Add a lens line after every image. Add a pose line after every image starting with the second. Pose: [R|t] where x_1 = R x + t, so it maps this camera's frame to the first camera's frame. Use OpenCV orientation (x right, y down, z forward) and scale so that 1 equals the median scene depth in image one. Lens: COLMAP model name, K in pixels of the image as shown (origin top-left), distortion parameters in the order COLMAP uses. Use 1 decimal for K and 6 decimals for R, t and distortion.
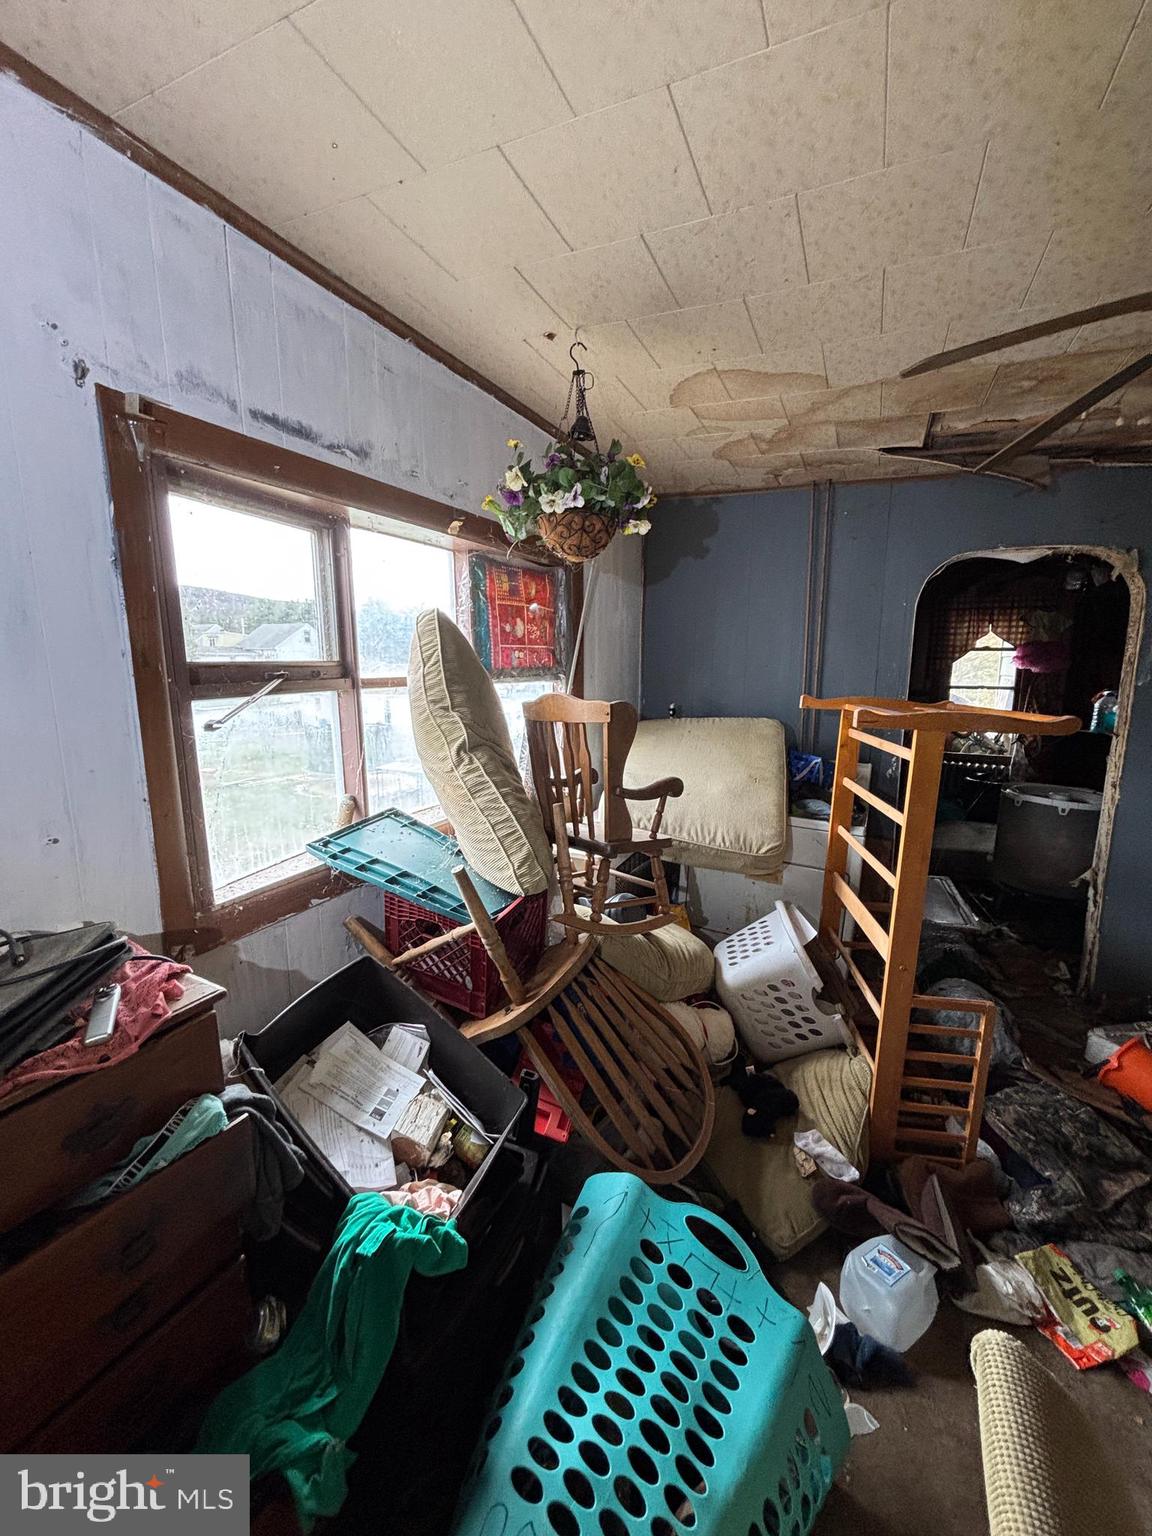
lens RADIAL K [[612.5, 0, 583.5], [0, 612.5, 777.6], [0, 0, 1]] dist [0.002869, -0.001169]
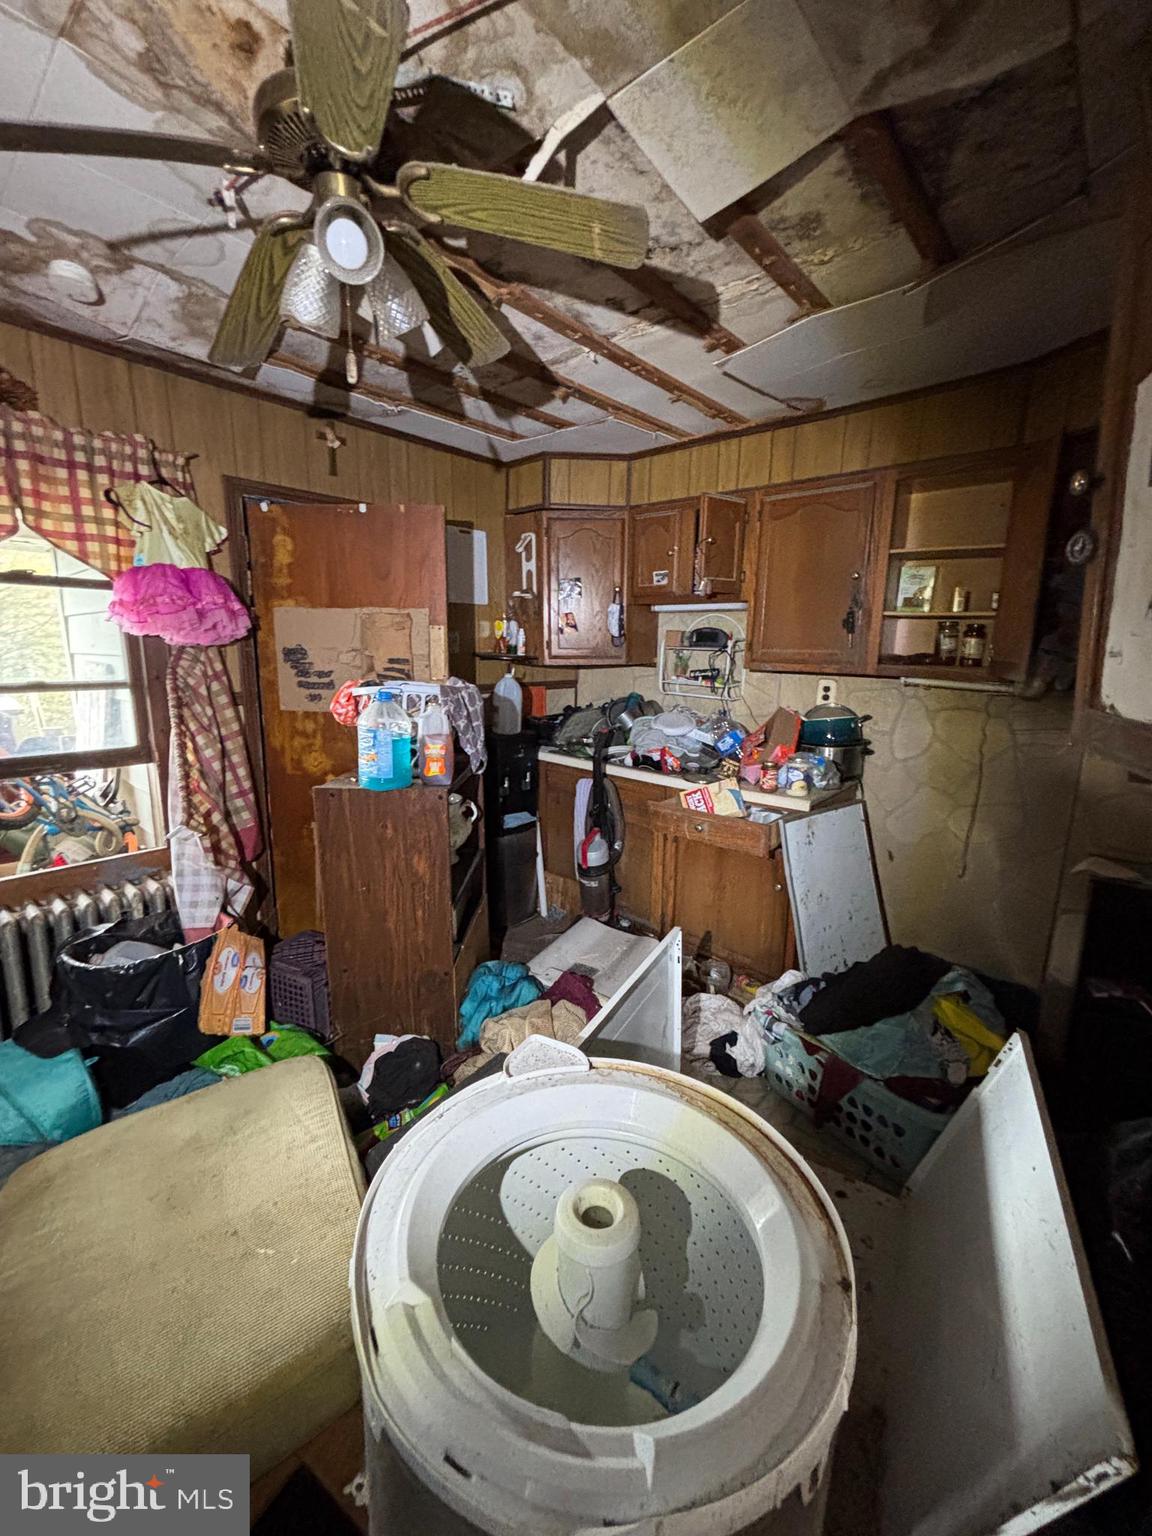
lens RADIAL K [[612.5, 0, 571.5], [0, 612.5, 766.8], [0, 0, 1]] dist [0.002869, -0.001169]
pose [[0.306049, -0.175356, 0.935727, 0.508267], [0.159987, 0.978385, 0.131023, -0.125620], [-0.938476, 0.109605, 0.327489, 0.755842]]
